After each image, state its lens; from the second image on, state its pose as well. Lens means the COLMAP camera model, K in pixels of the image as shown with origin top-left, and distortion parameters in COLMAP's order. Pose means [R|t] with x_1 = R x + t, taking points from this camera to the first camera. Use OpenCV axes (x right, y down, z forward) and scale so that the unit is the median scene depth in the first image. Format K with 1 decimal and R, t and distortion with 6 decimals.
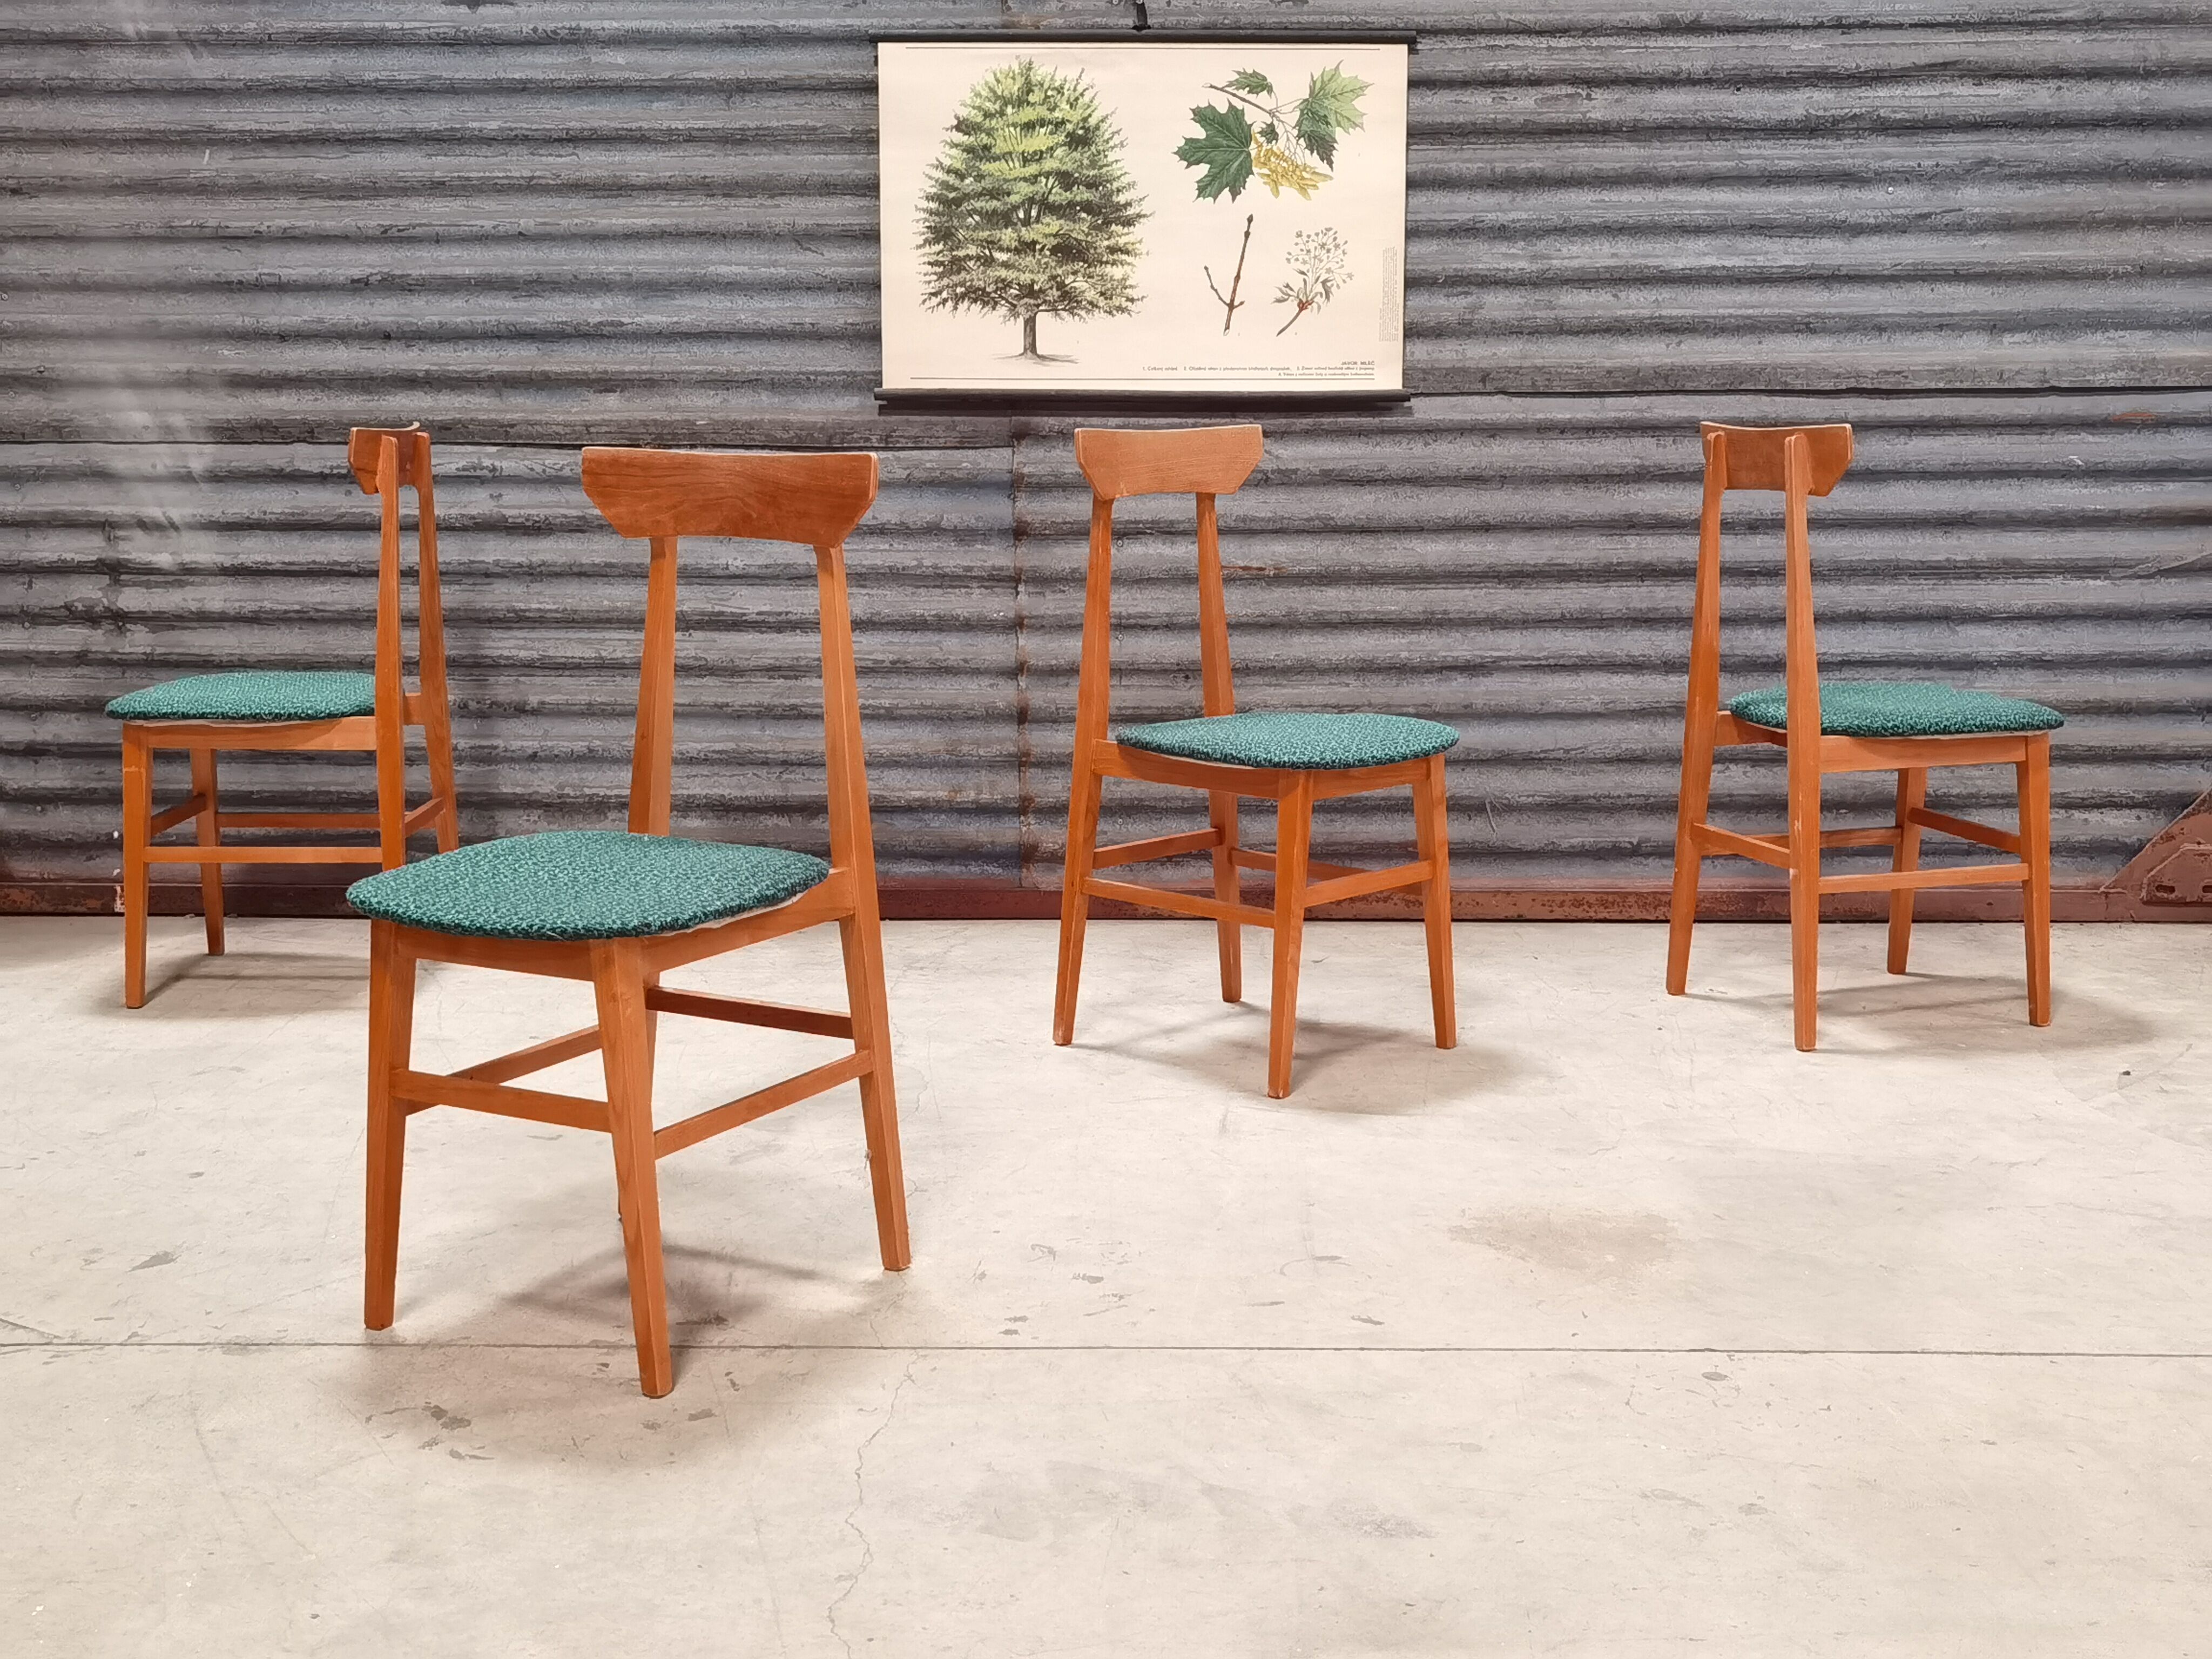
lens RADIAL K [[2703.0, 0, 1105.7], [0, 2703.0, 823.0], [0, 0, 1]] dist [0.090818, -0.482777]
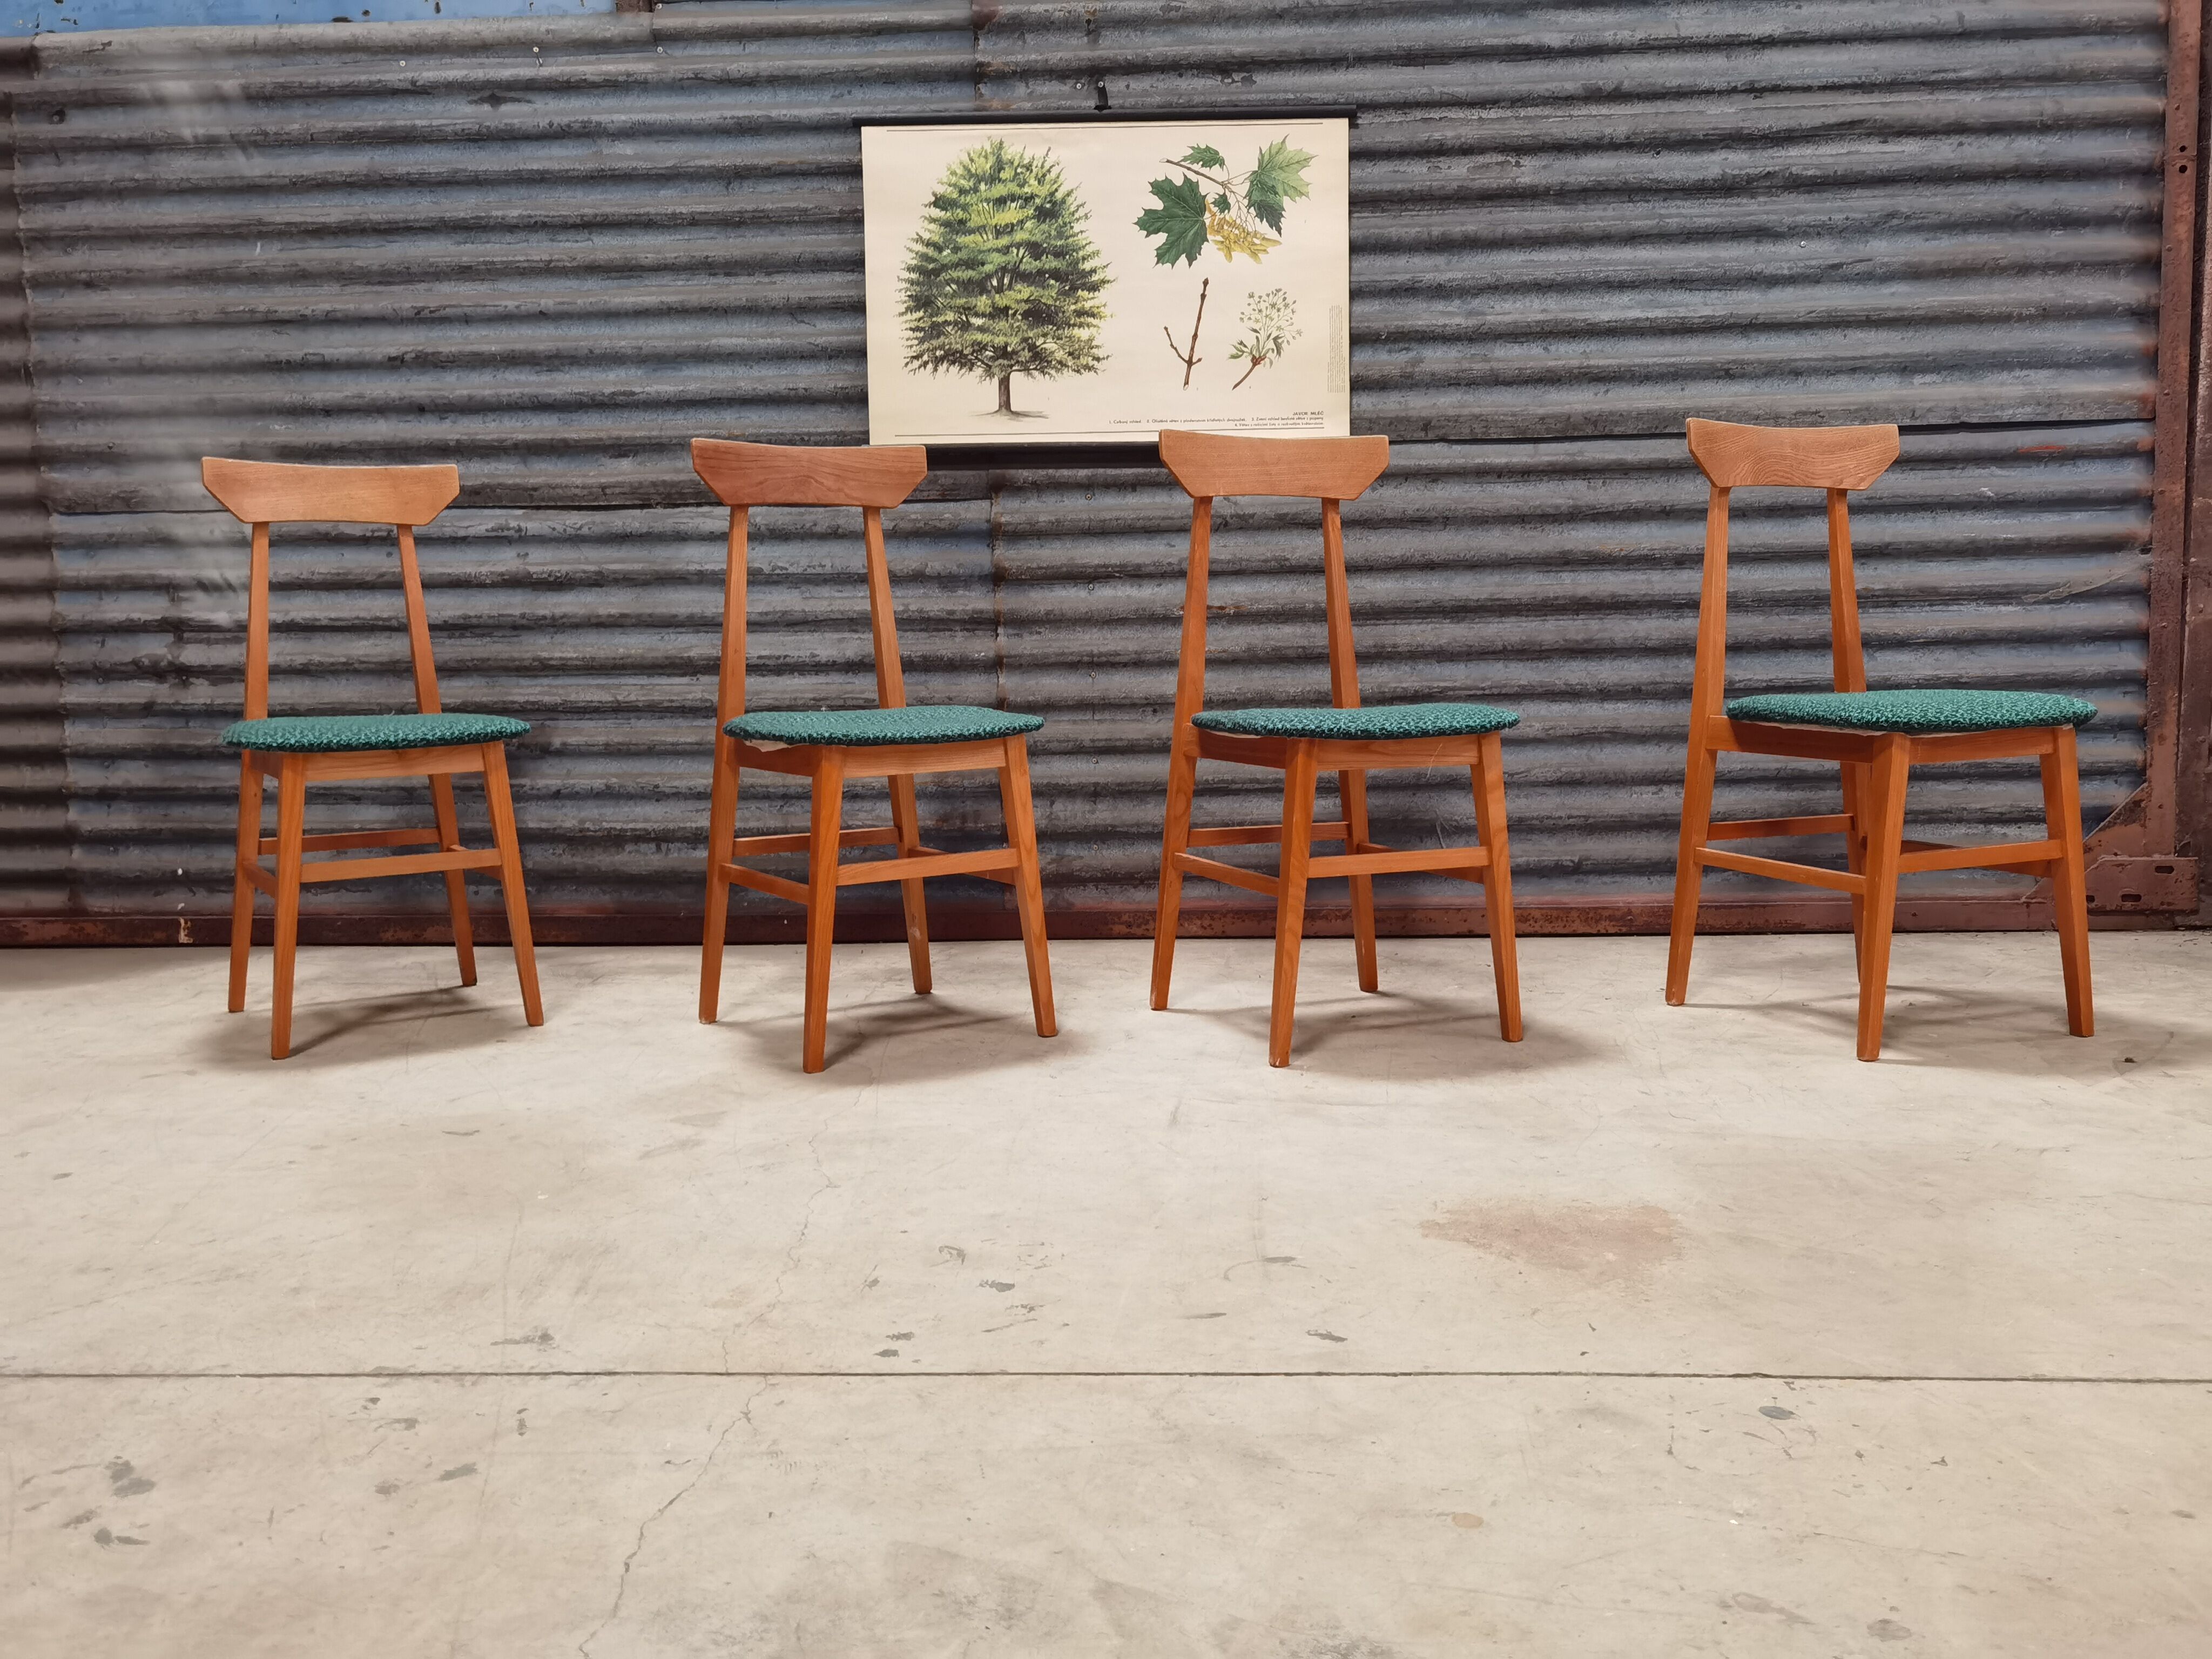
lens RADIAL K [[1931.4, 0, 1101.5], [0, 1931.4, 796.0], [0, 0, 1]] dist [-0.004383, 0.057885]
pose [[0.999703, -0.010930, -0.021803, 0.025933], [0.009269, 0.997151, -0.074864, 0.038401], [0.022560, 0.074639, 0.996955, 0.243404]]
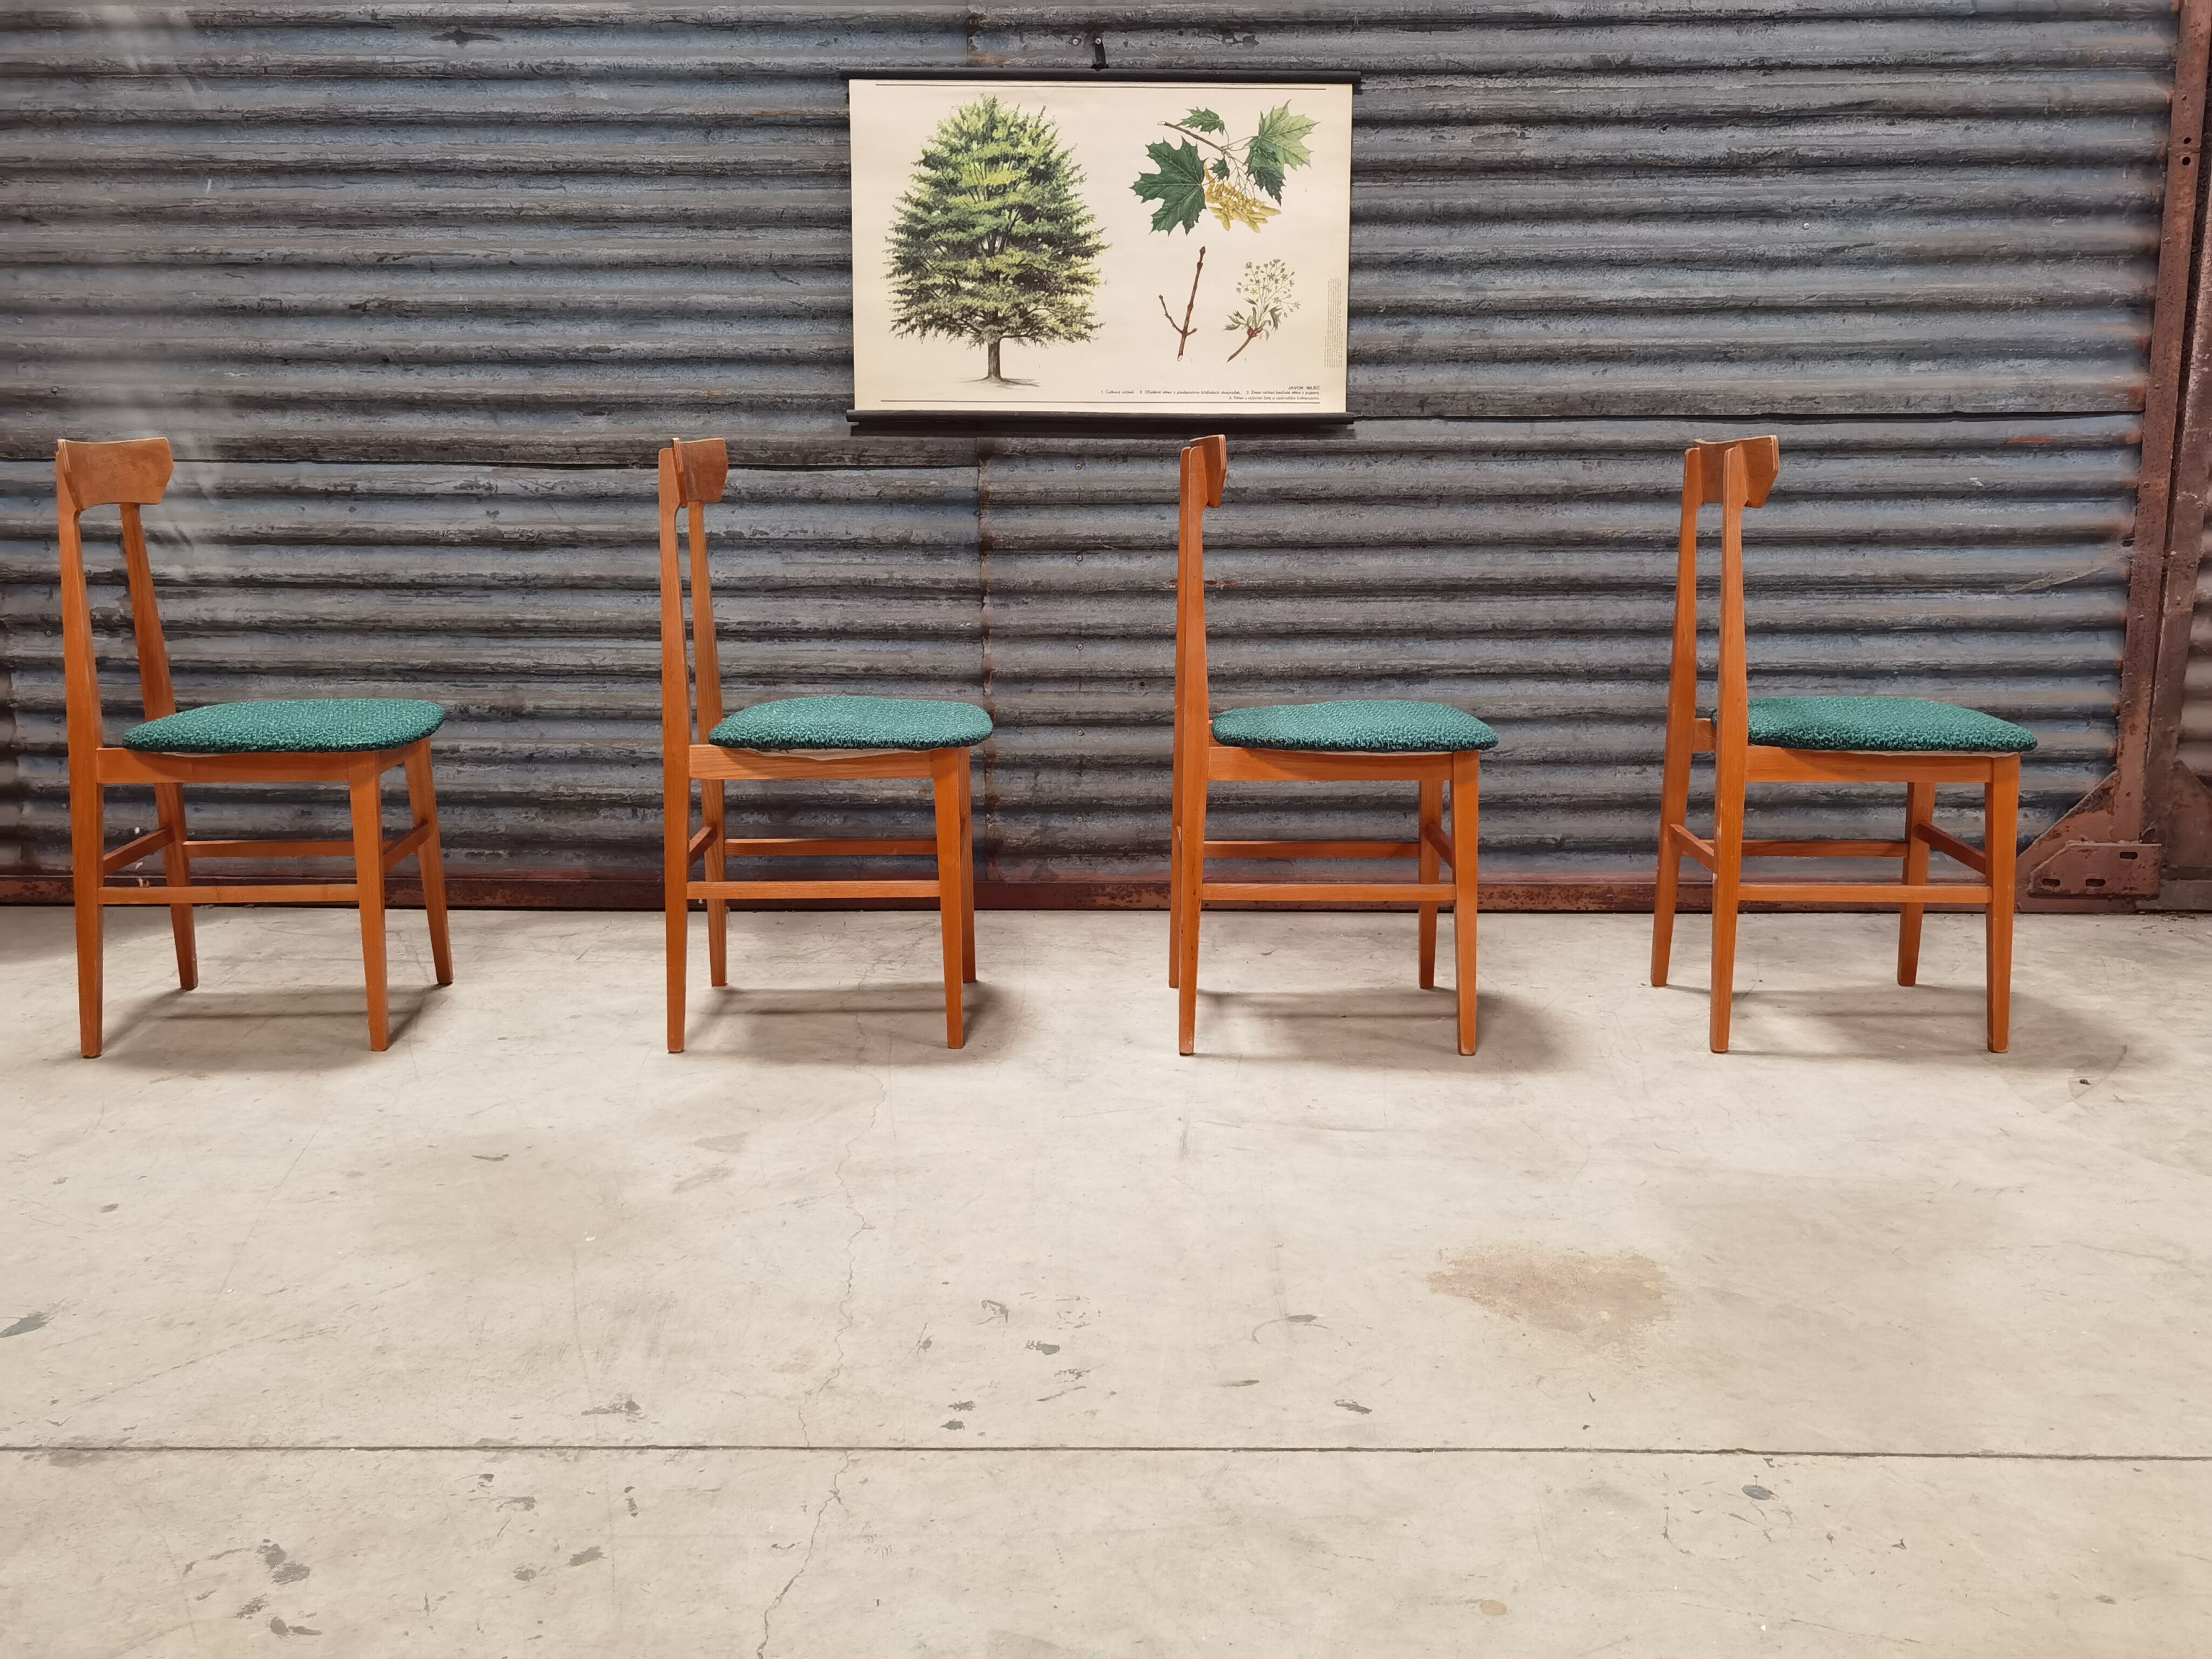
lens RADIAL K [[2067.4, 0, 1111.0], [0, 2067.4, 810.9], [0, 0, 1]] dist [-0.018101, 0.100990]
pose [[0.999804, 0.000196, 0.019792, 0.001703], [-0.000400, 0.999947, 0.010301, -0.012657], [-0.019789, -0.010307, 0.999751, 0.191824]]
